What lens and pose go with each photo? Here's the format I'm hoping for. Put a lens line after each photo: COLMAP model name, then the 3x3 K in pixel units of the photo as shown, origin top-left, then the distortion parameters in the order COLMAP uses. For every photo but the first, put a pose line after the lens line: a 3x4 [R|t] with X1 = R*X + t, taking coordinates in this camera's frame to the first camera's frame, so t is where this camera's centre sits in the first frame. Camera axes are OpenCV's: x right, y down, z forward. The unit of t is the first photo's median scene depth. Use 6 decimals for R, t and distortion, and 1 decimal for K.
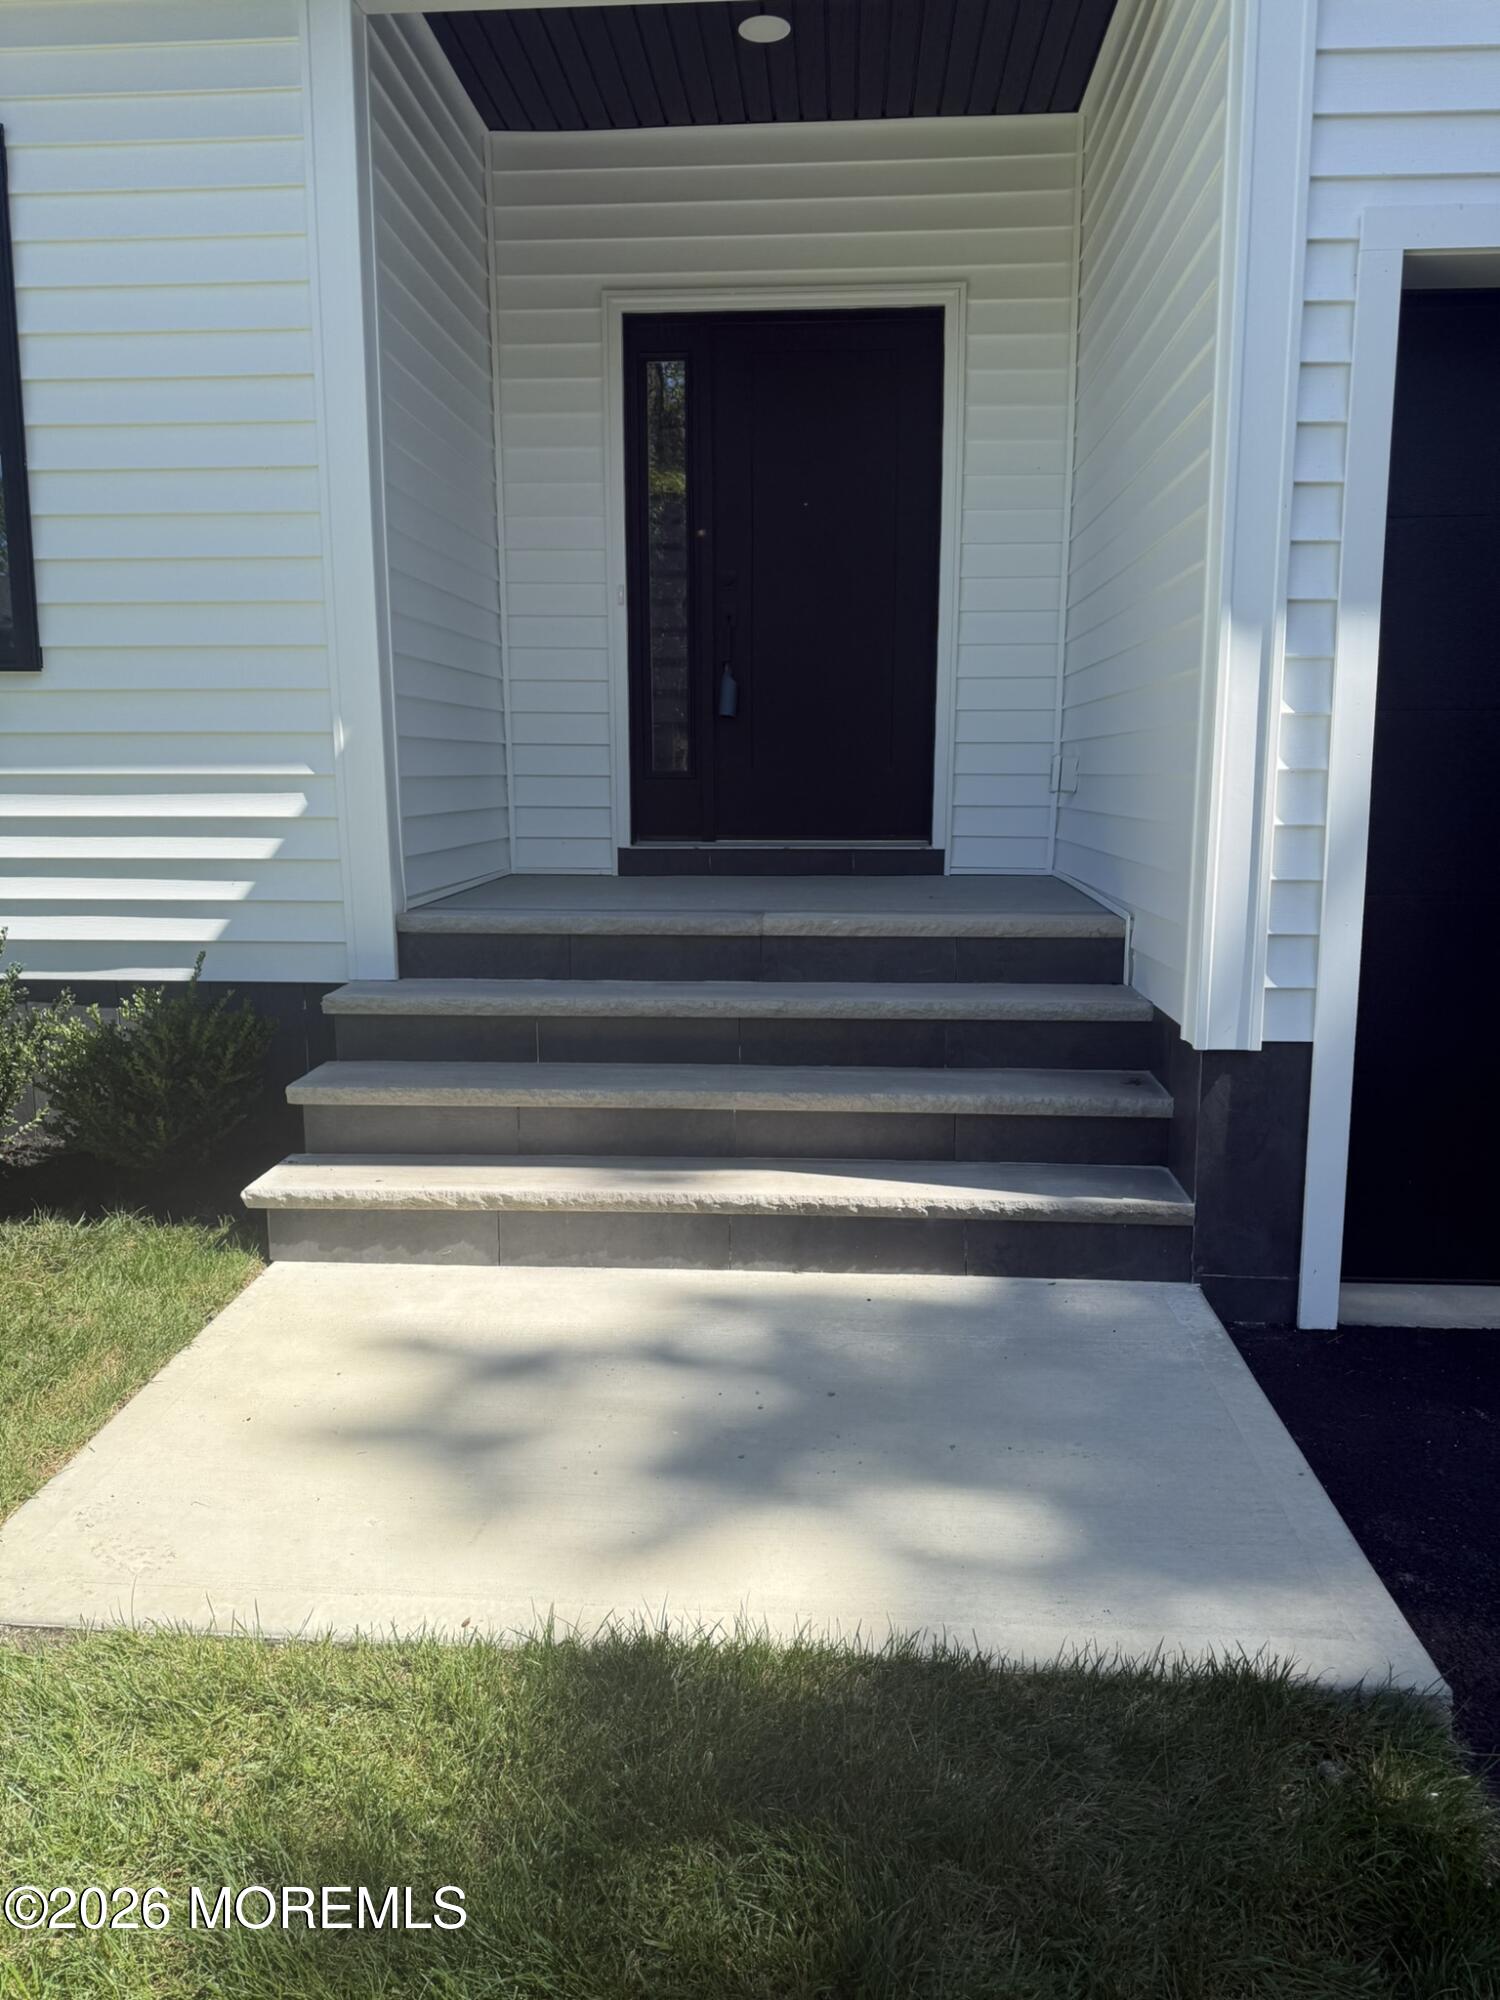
lens RADIAL K [[1466.3, 0, 748.5], [0, 1466.3, 1021.1], [0, 0, 1]] dist [-0.002044, -0.003651]
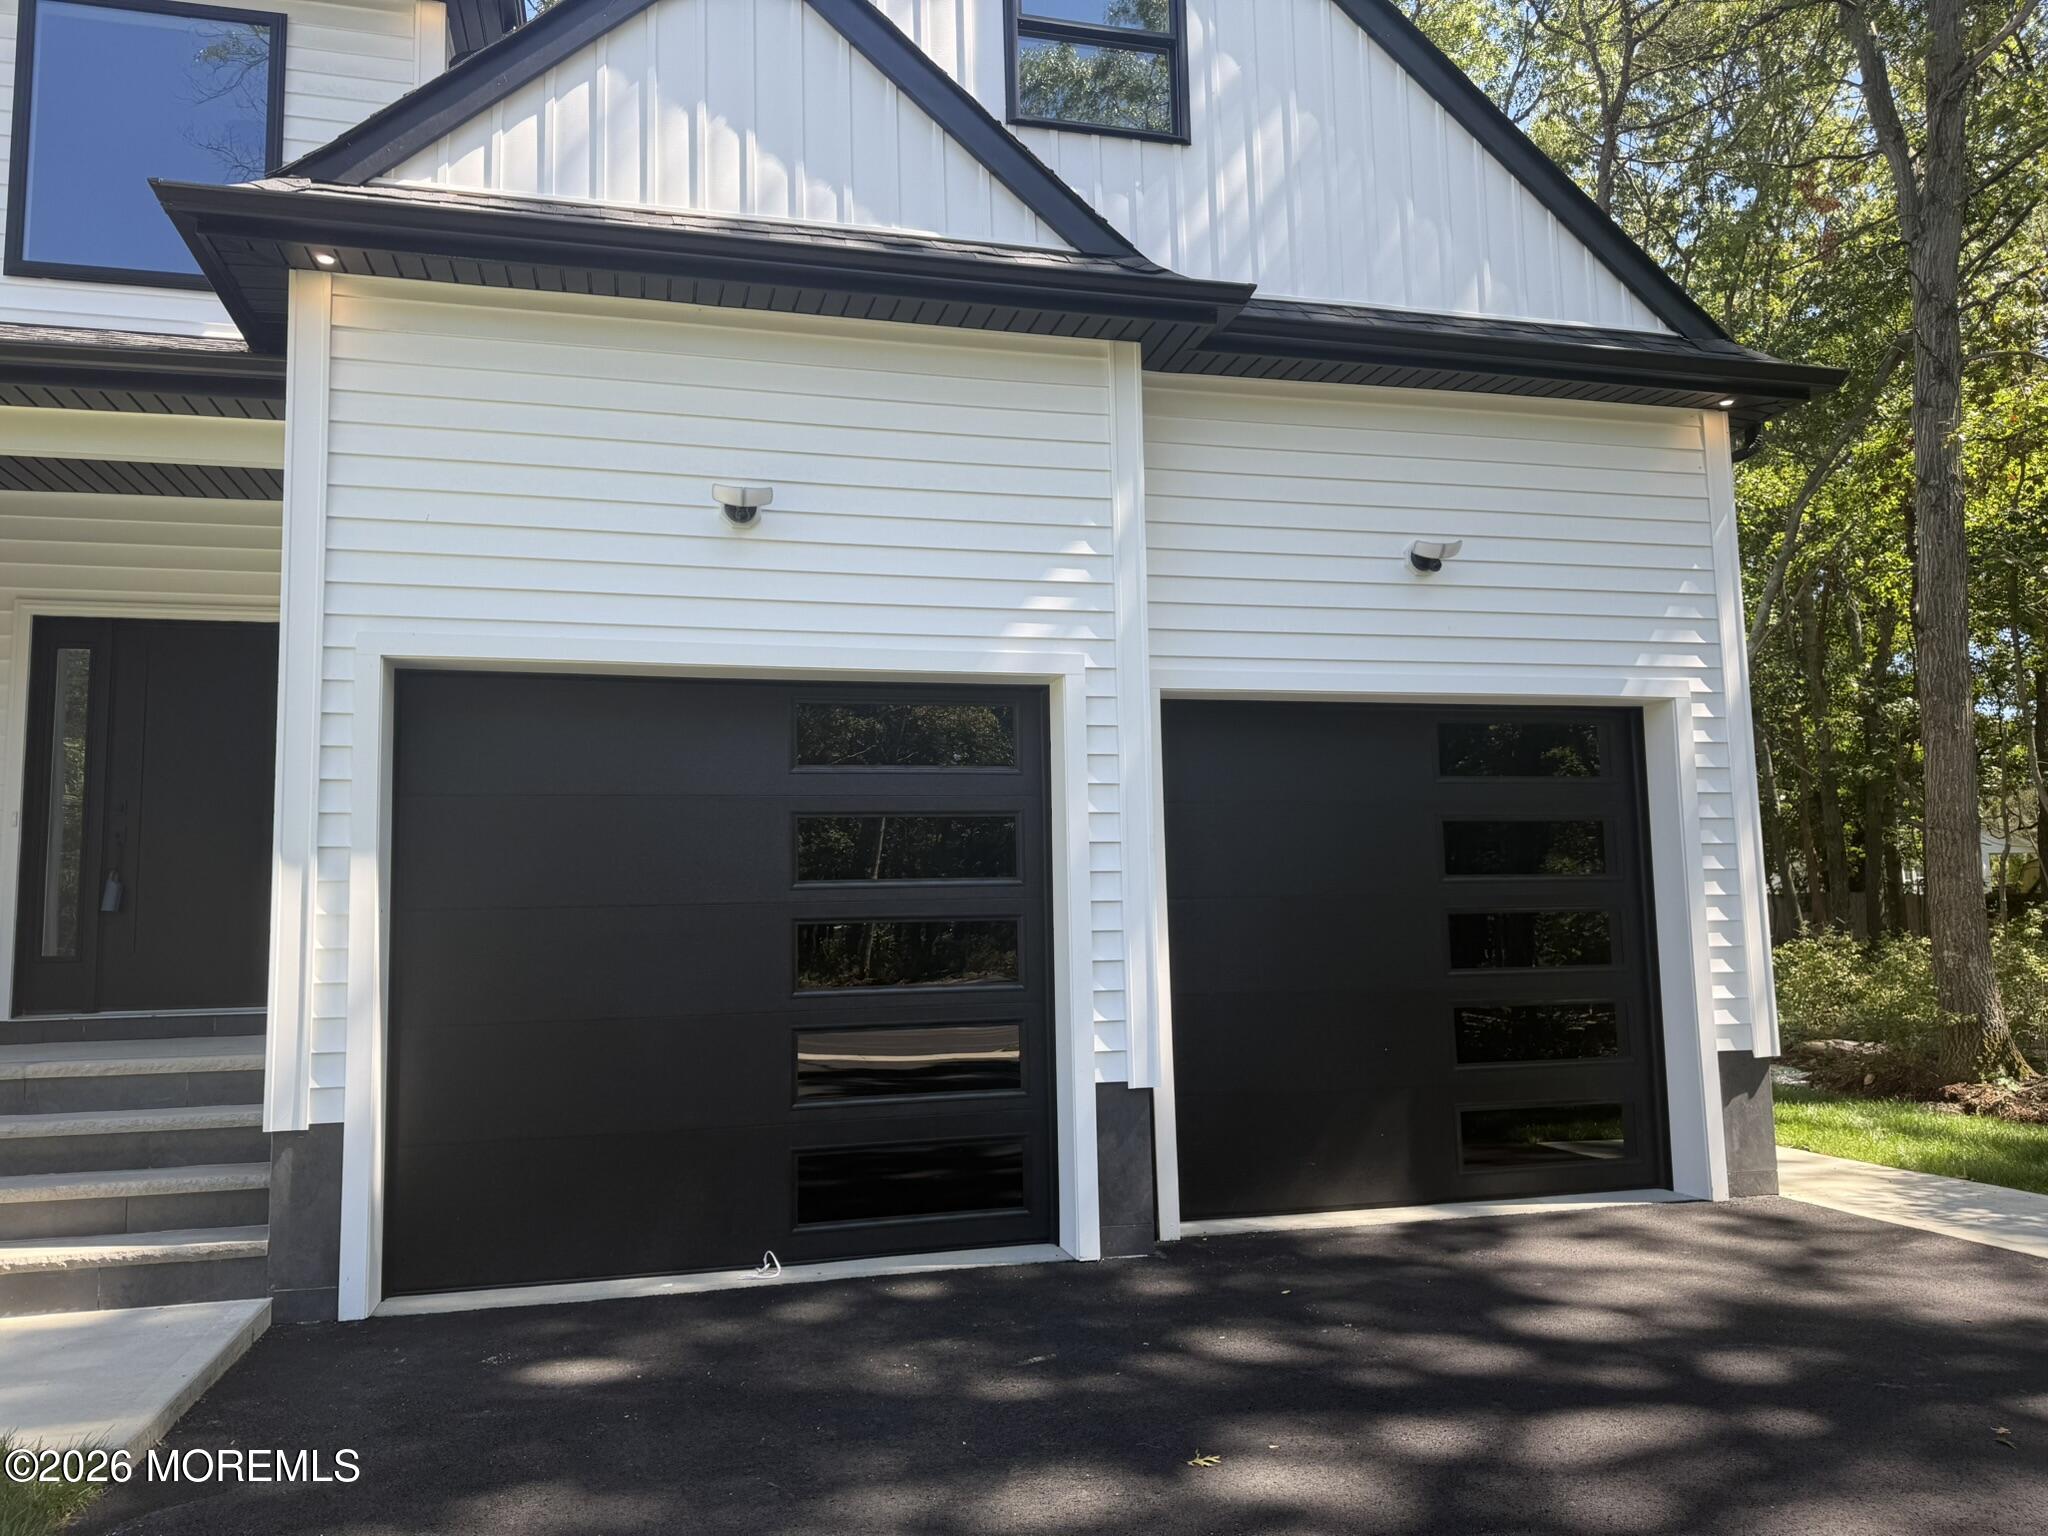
lens RADIAL K [[1457.8, 0, 1028.8], [0, 1457.8, 779.4], [0, 0, 1]] dist [-0.003636, -0.002076]
pose [[0.944756, 0.015320, 0.327417, 0.537787], [0.076591, 0.960935, -0.265964, 0.125845], [-0.318701, 0.276348, 0.906676, -0.700207]]
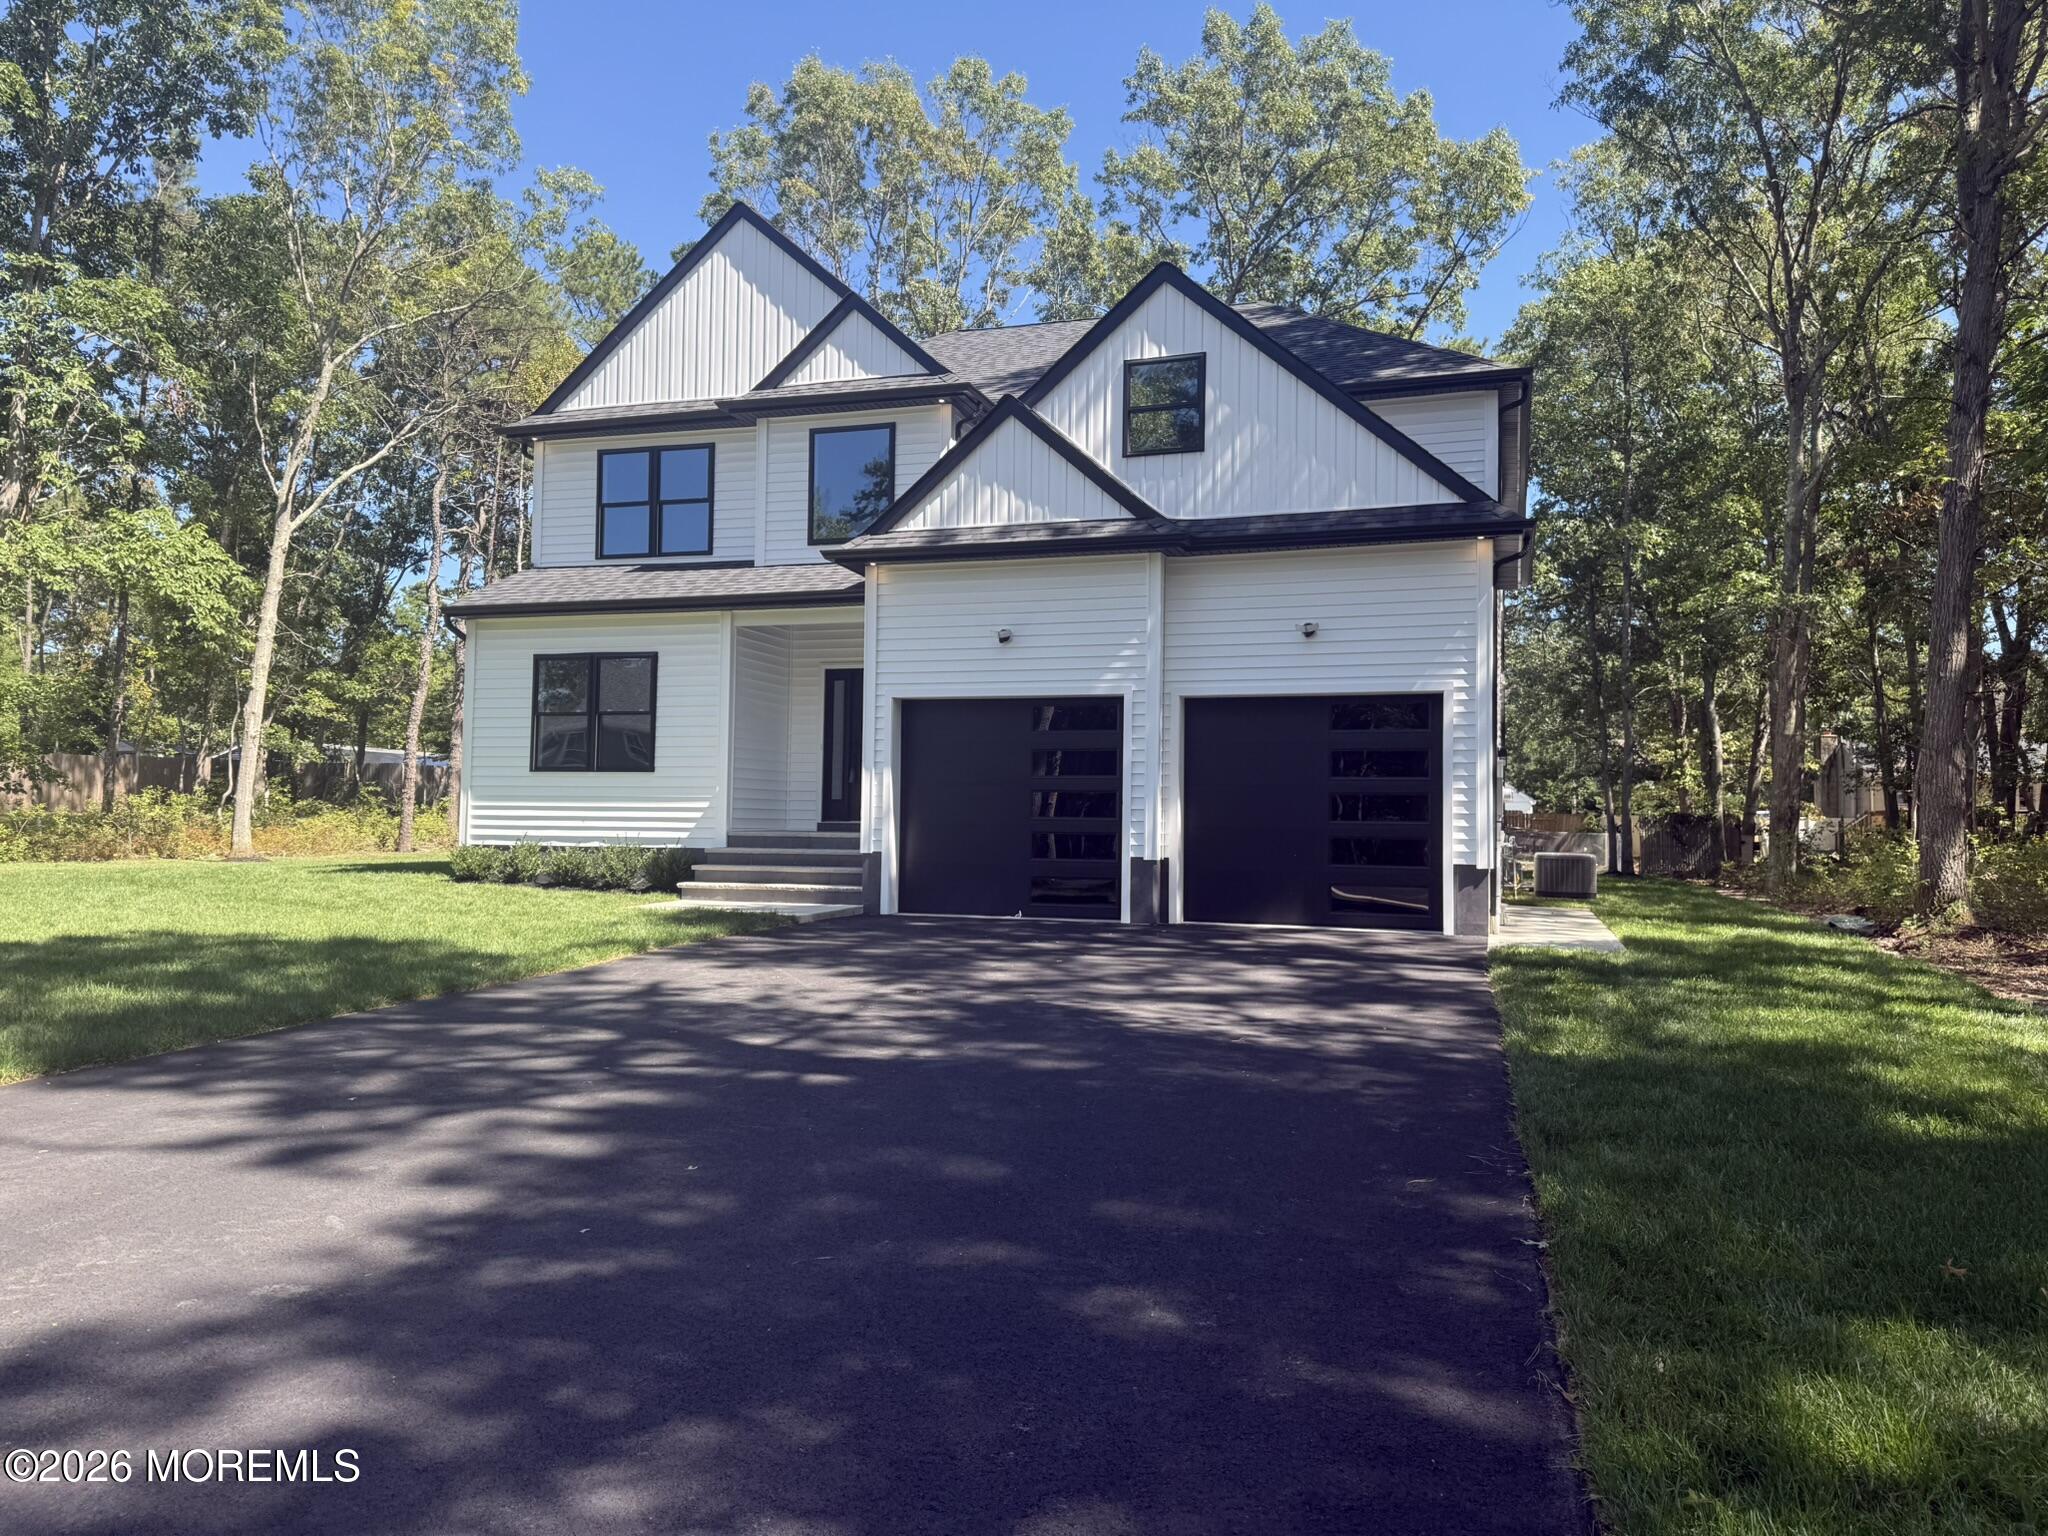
lens RADIAL K [[1457.8, 0, 1028.8], [0, 1457.8, 779.4], [0, 0, 1]] dist [-0.003636, -0.002076]
pose [[0.970554, 0.006319, -0.240800, 1.914154], [-0.055958, 0.978223, -0.199871, 0.679999], [0.234293, 0.207460, 0.949772, -3.314945]]
